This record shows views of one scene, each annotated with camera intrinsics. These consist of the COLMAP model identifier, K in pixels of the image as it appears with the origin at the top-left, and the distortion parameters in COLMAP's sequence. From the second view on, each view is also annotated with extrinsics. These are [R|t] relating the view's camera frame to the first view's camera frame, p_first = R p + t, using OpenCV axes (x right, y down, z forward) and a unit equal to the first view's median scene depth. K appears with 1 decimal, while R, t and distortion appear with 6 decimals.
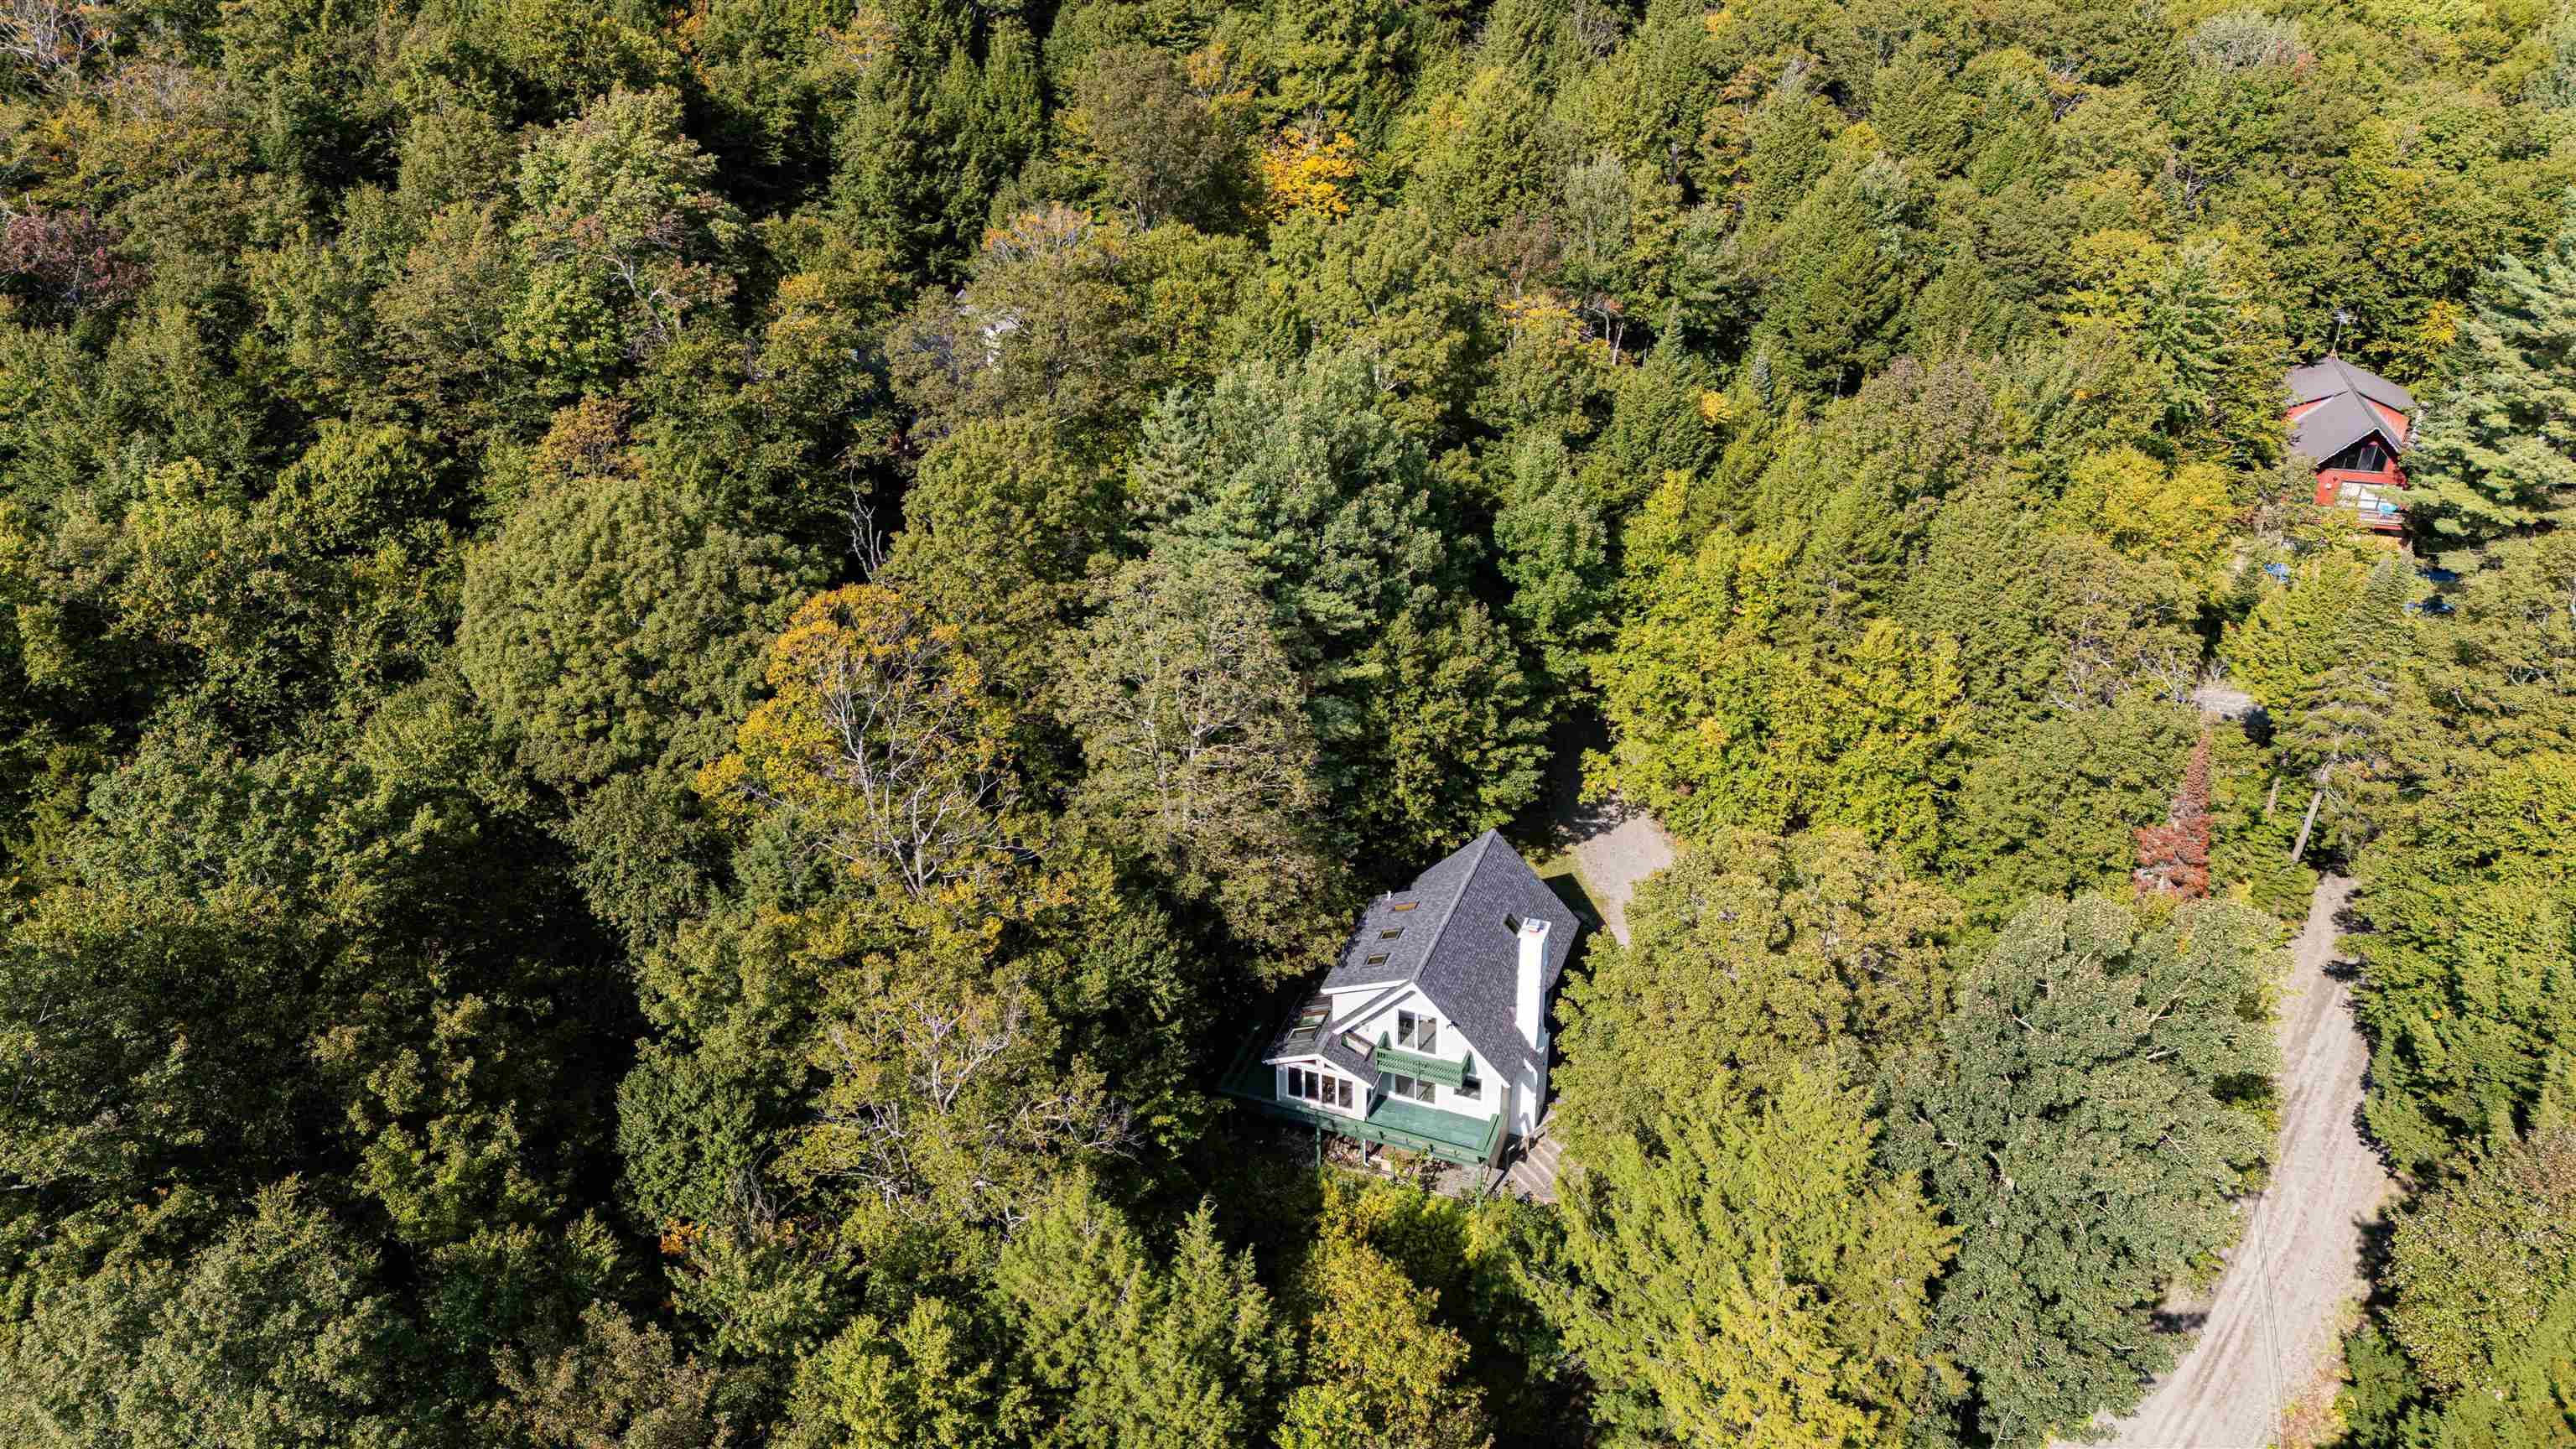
lens RADIAL K [[1868.9, 0, 1284.9], [0, 1868.9, 725.6], [0, 0, 1]] dist [0.076956, -0.067535]
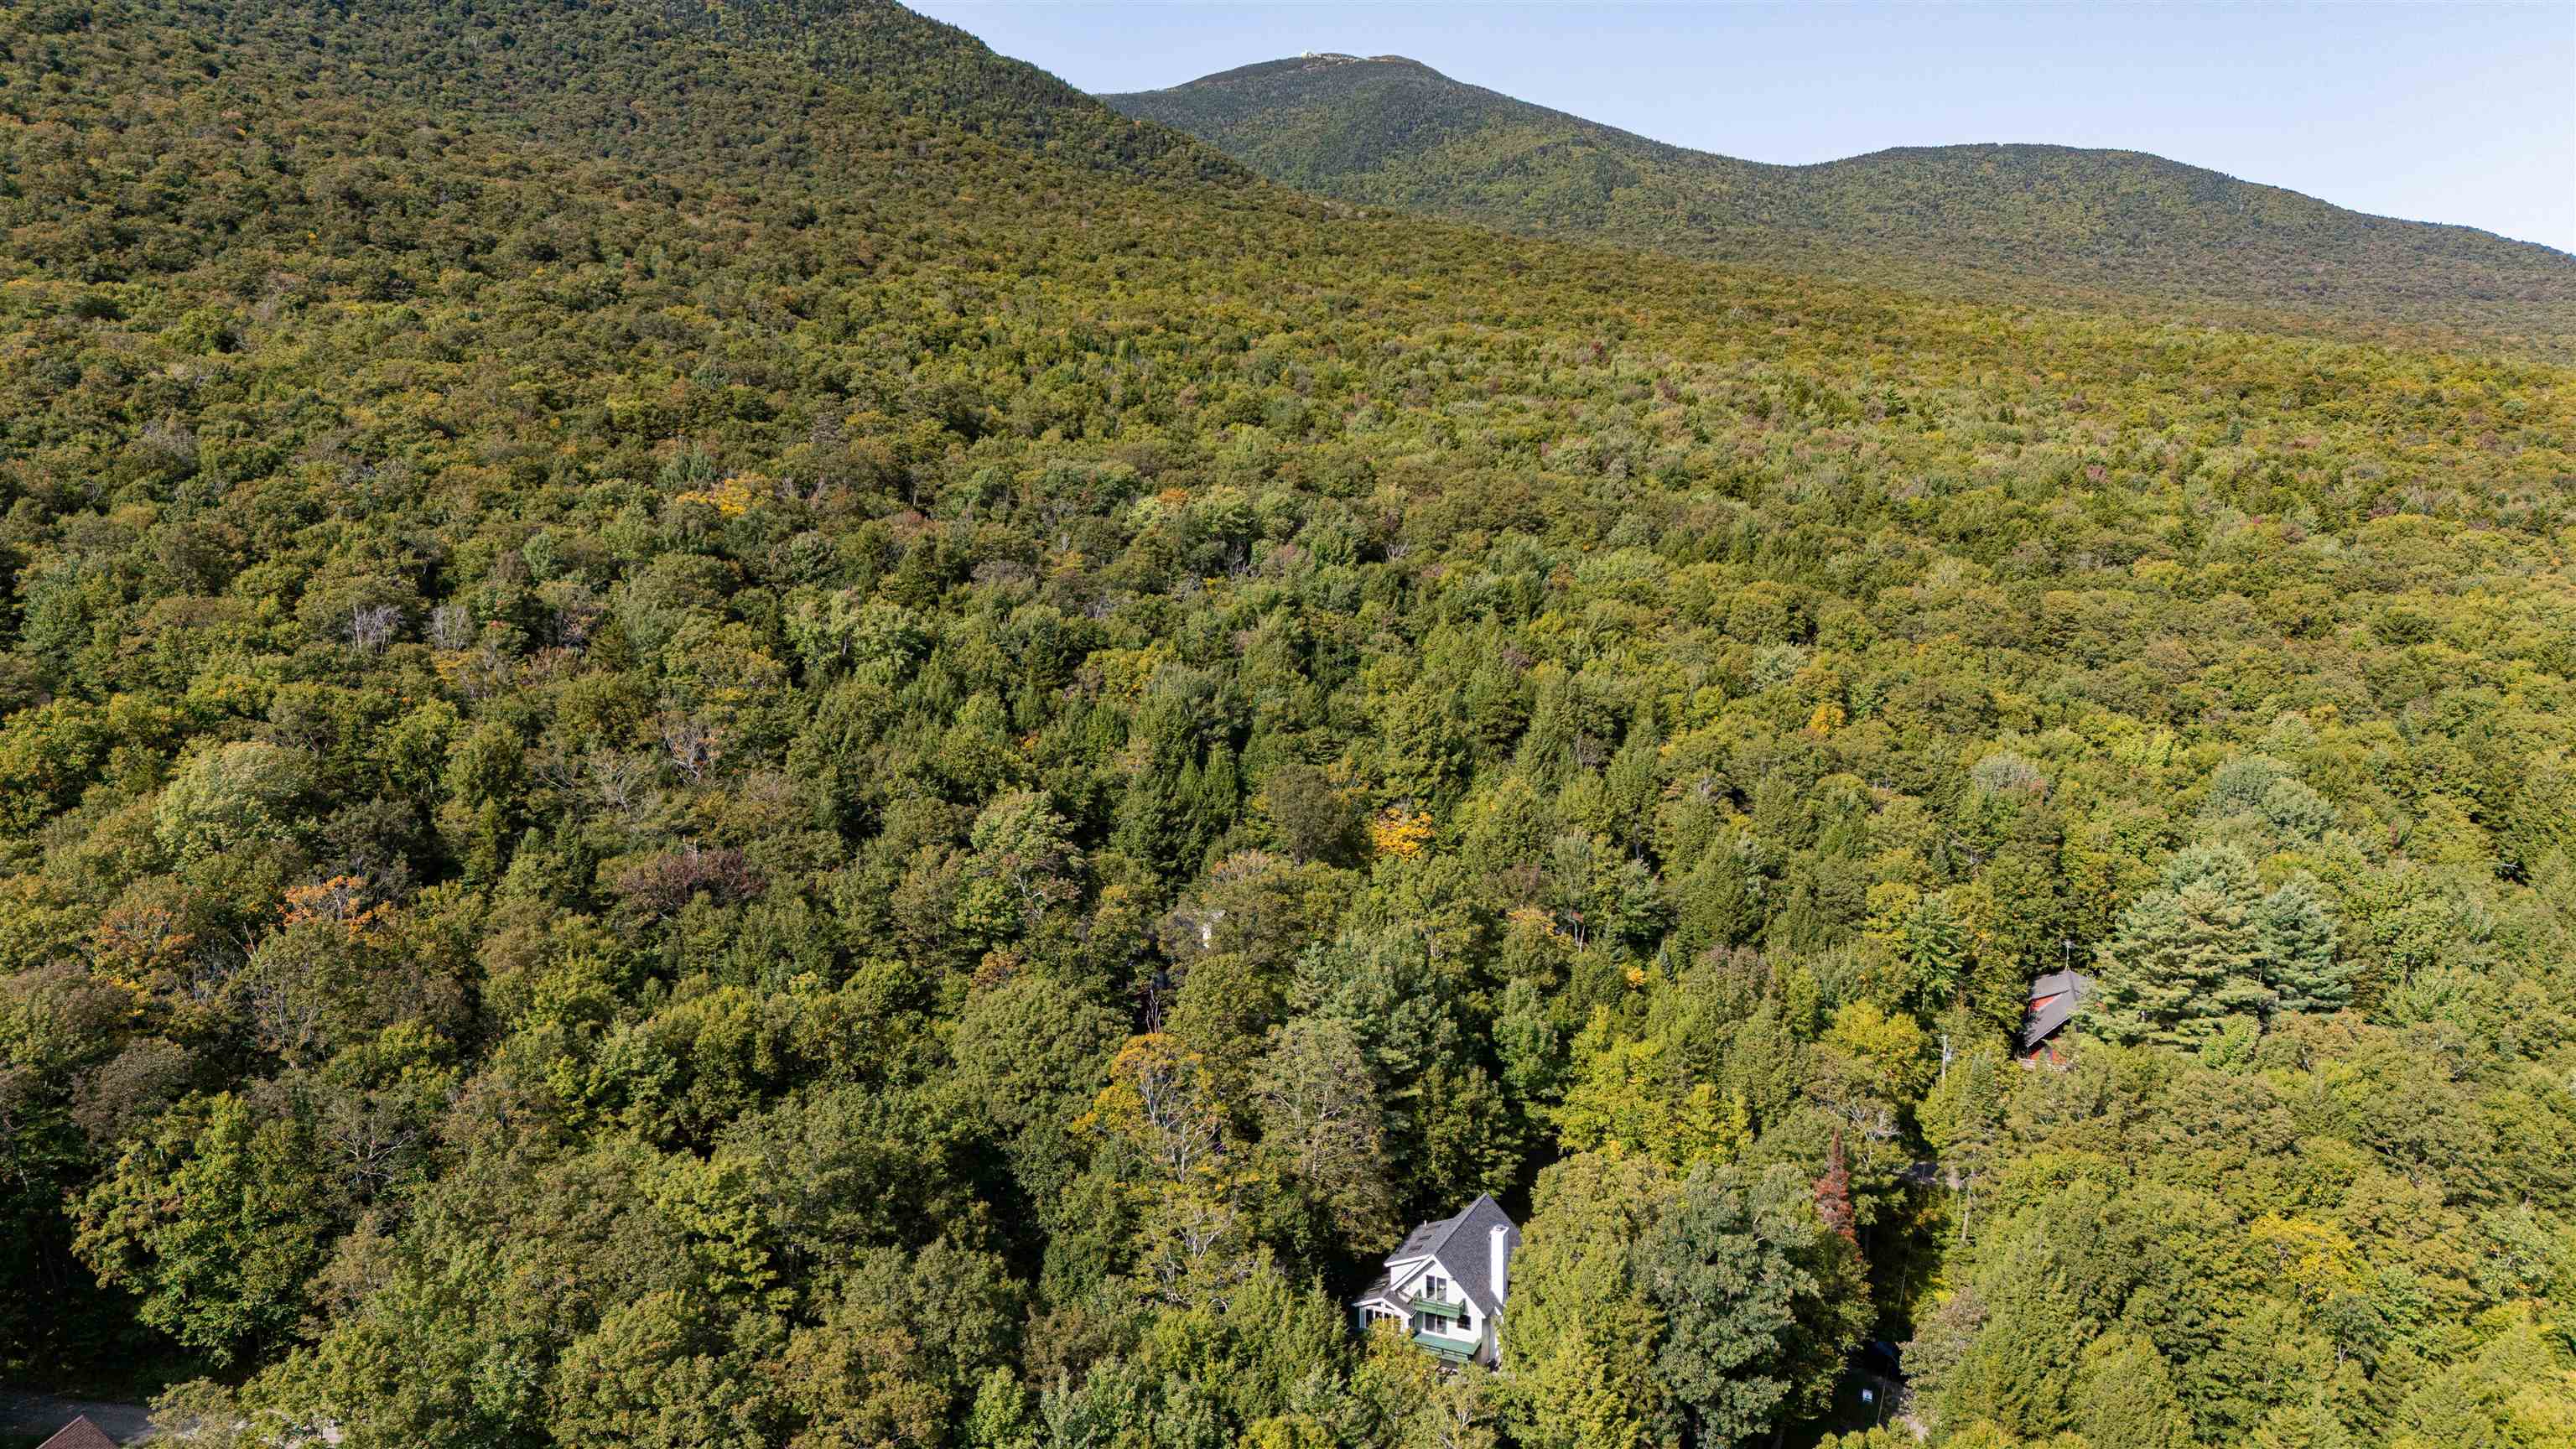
lens RADIAL K [[1868.9, 0, 1290.8], [0, 1868.9, 710.2], [0, 0, 1]] dist [0.076956, -0.067535]
pose [[0.997436, 0.014535, -0.070070, 0.043745], [-0.037620, 0.939440, -0.340642, 0.236390], [0.060875, 0.342404, 0.937578, -0.834098]]
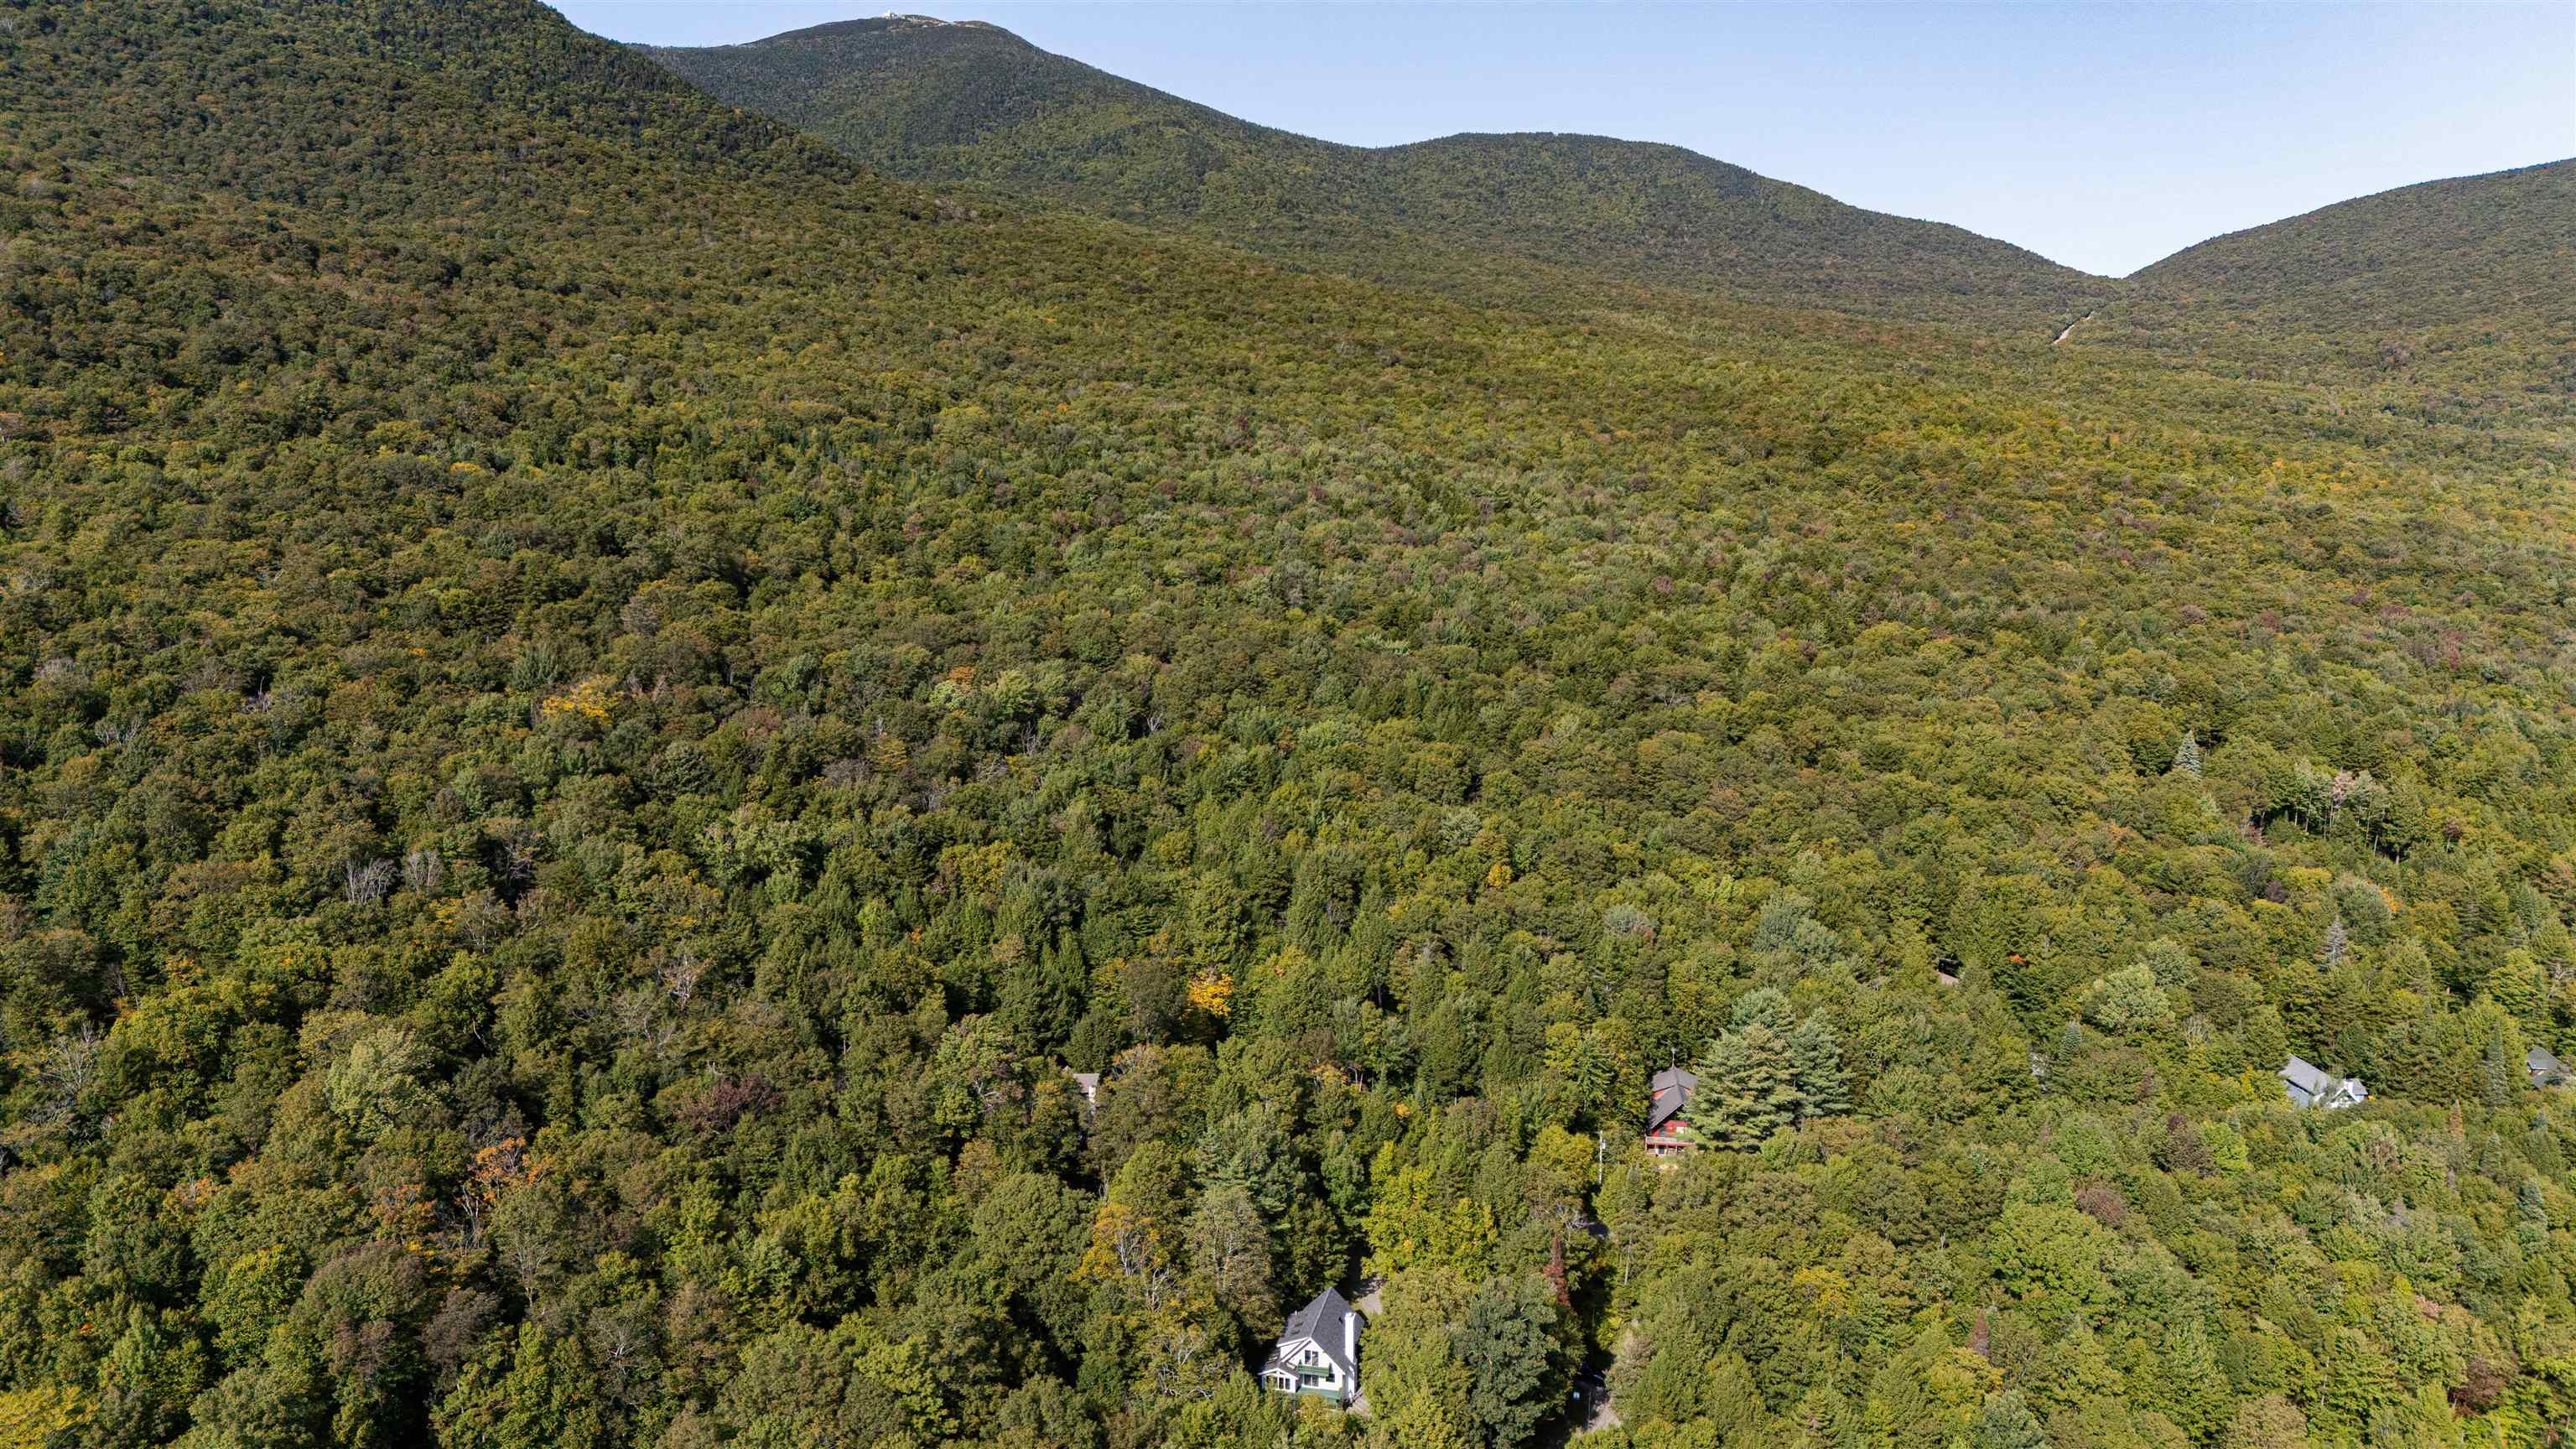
lens RADIAL K [[1868.9, 0, 1281.5], [0, 1868.9, 710.2], [0, 0, 1]] dist [0.076956, -0.067535]
pose [[0.990172, -0.017976, 0.138694, -0.314286], [0.060866, 0.948249, -0.311640, 0.106986], [-0.125915, 0.317019, 0.940024, -1.769695]]
